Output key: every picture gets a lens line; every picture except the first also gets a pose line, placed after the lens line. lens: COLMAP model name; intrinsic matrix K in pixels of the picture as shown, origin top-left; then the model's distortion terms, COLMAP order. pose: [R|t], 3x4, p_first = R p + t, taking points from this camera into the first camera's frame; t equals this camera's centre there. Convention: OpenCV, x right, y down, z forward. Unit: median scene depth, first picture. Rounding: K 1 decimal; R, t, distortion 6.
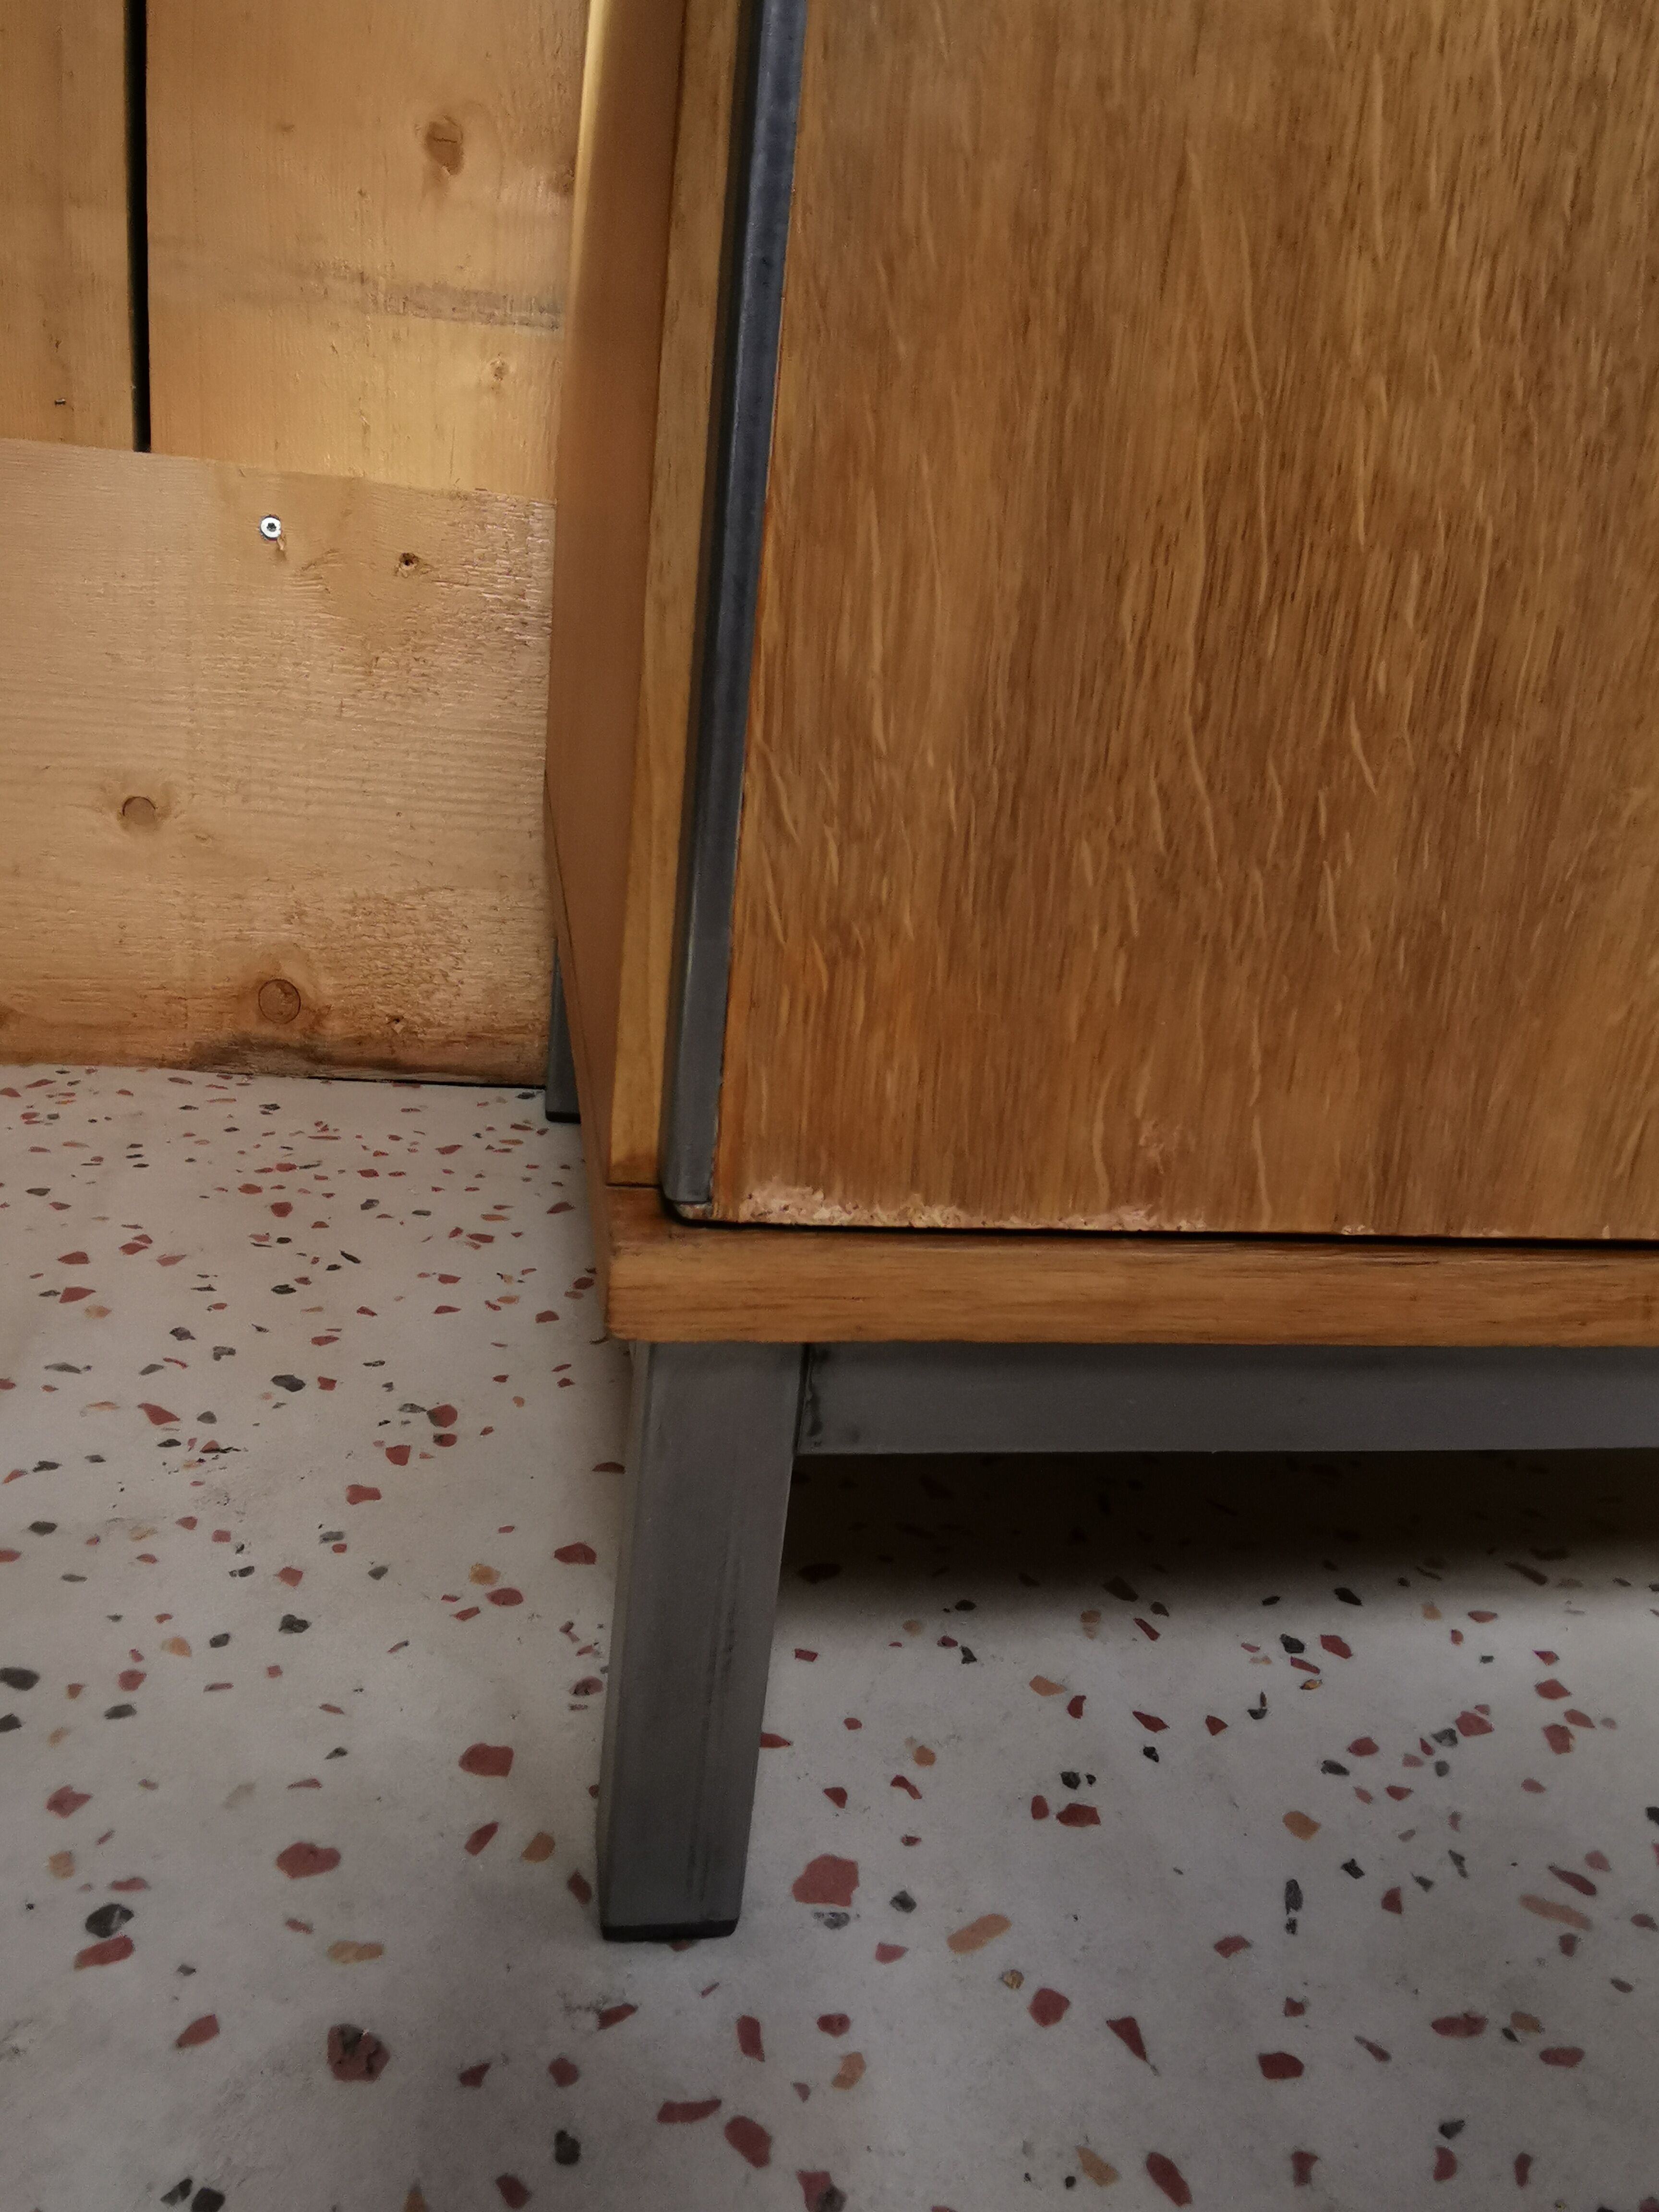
lens RADIAL K [[1595.8, 0, 851.5], [0, 1595.8, 1115.4], [0, 0, 1]] dist [0.033274, -0.087959]
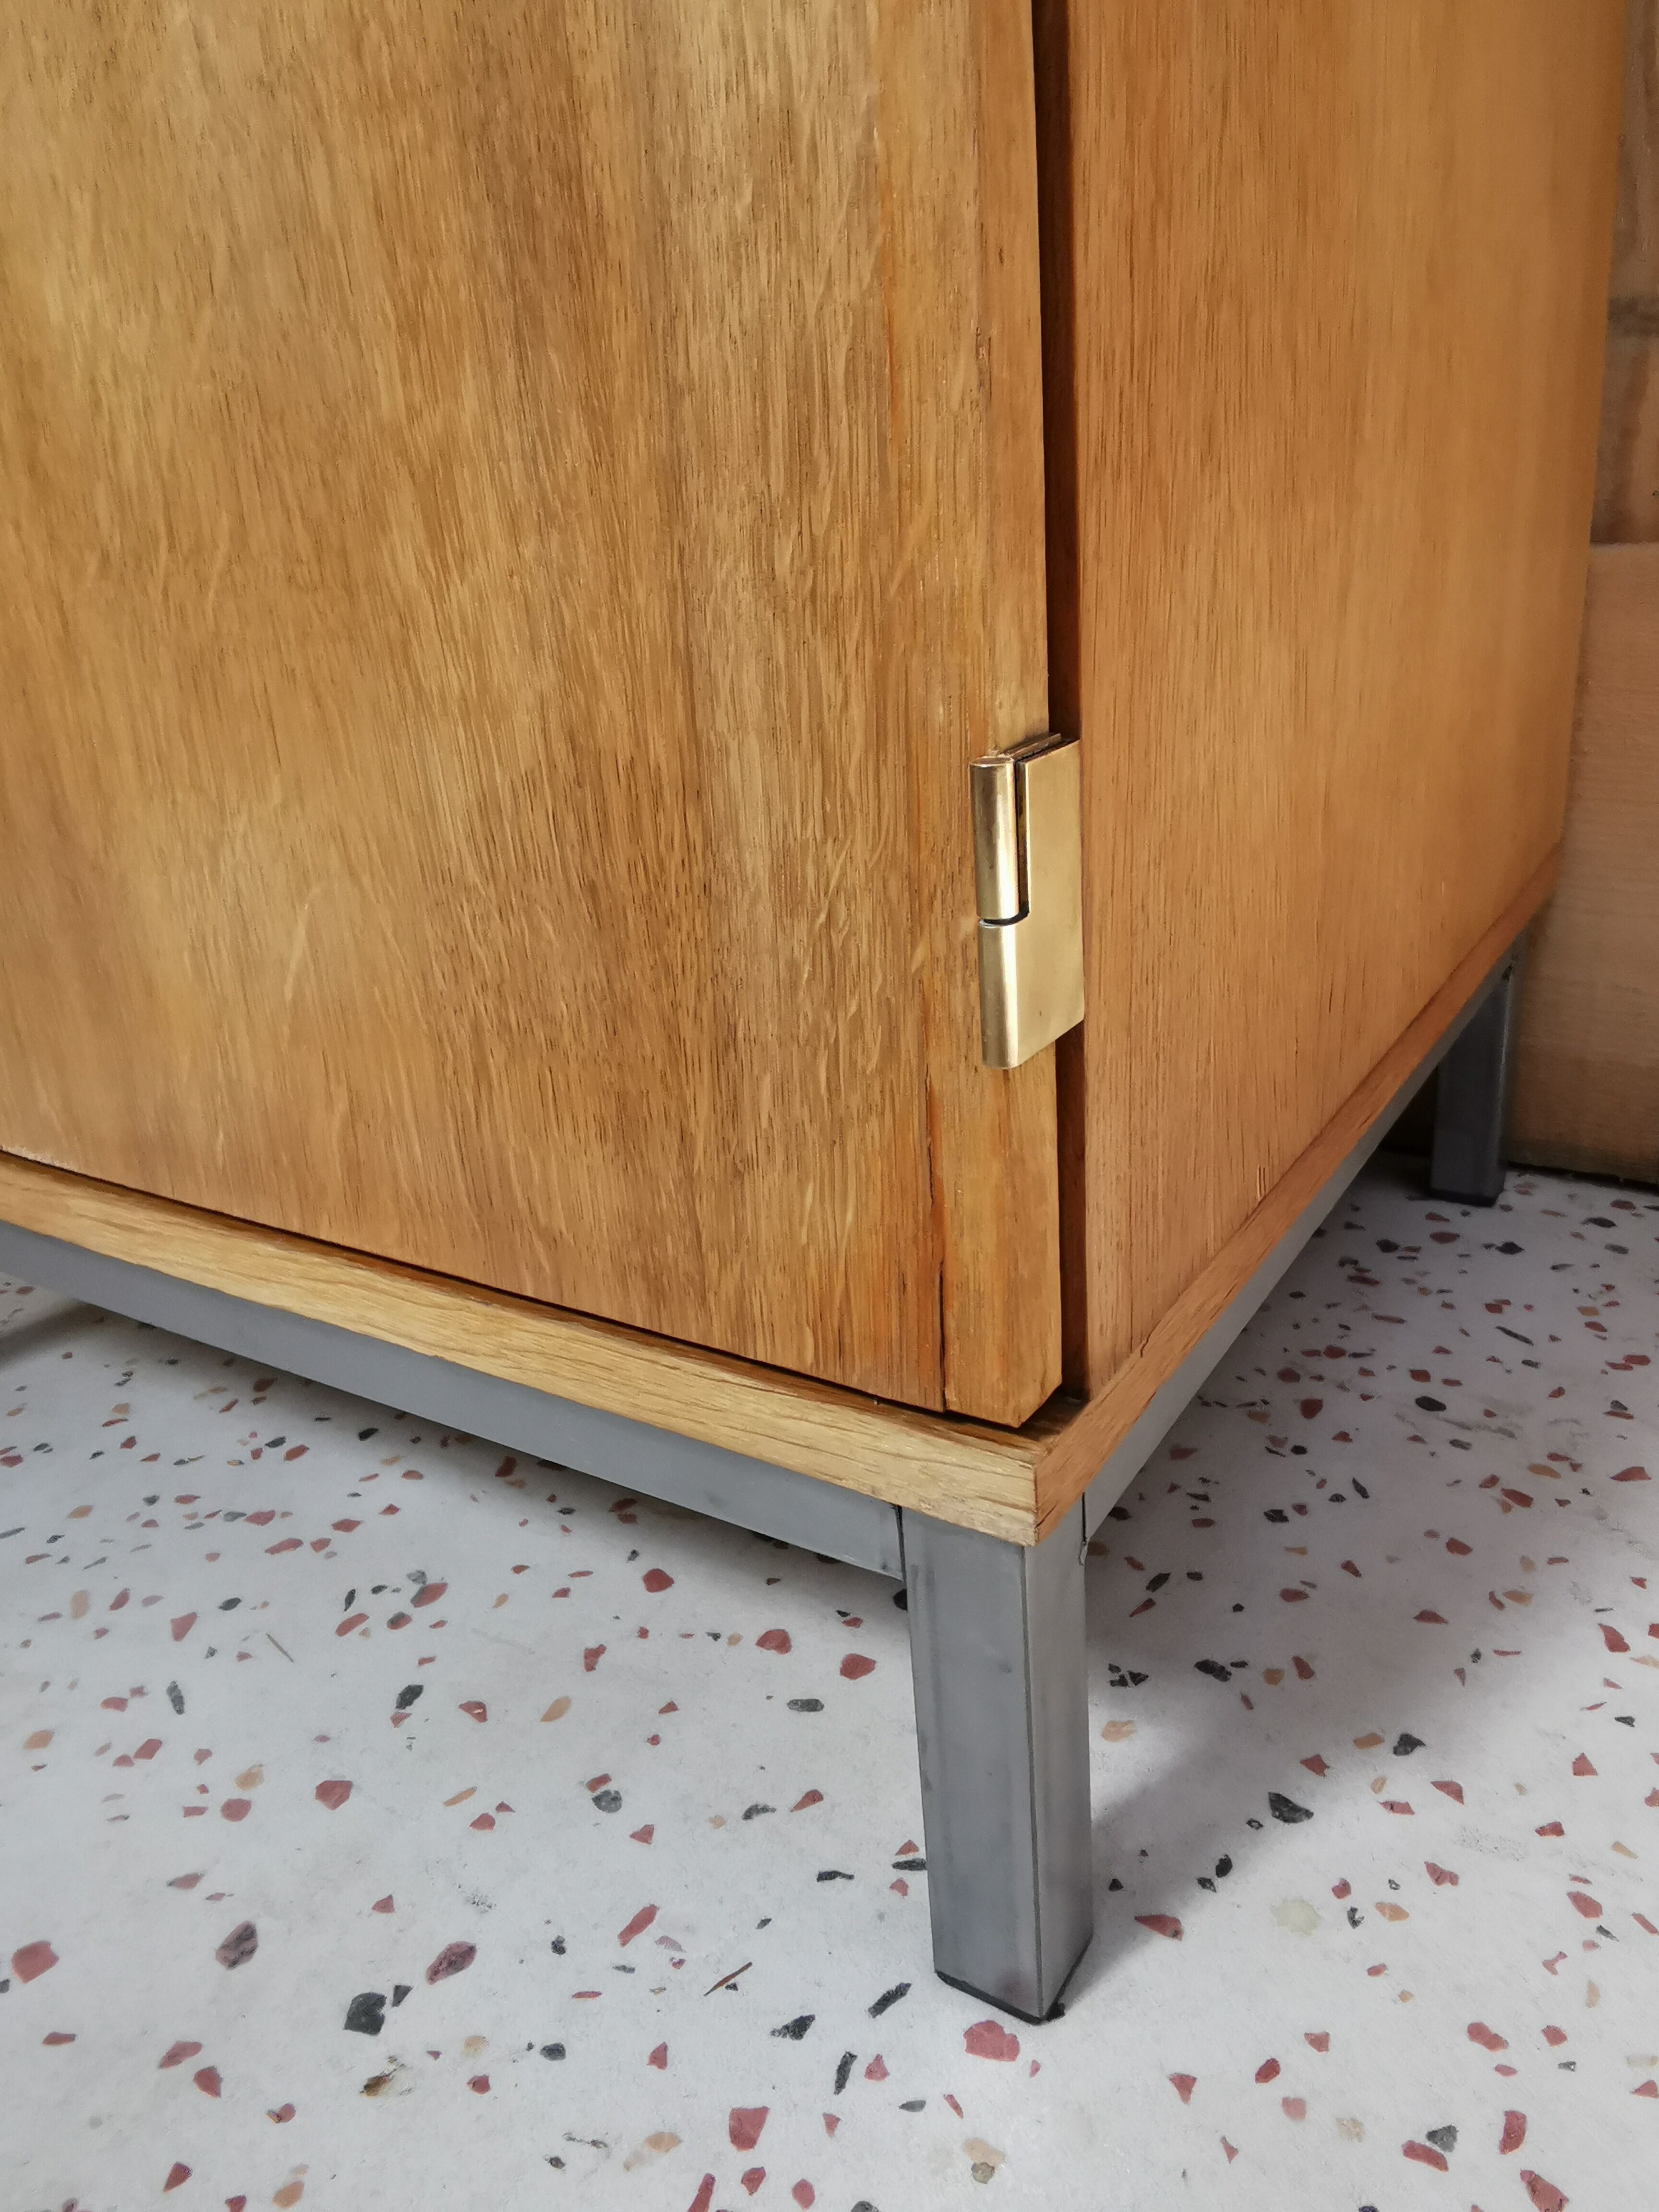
lens RADIAL K [[1595.8, 0, 801.8], [0, 1595.8, 1100.9], [0, 0, 1]] dist [0.033274, -0.087959]
pose [[0.686379, 0.099931, -0.720346, 1.482795], [-0.086050, 0.994716, 0.056001, -0.072249], [0.722136, 0.023547, 0.691351, 0.357736]]
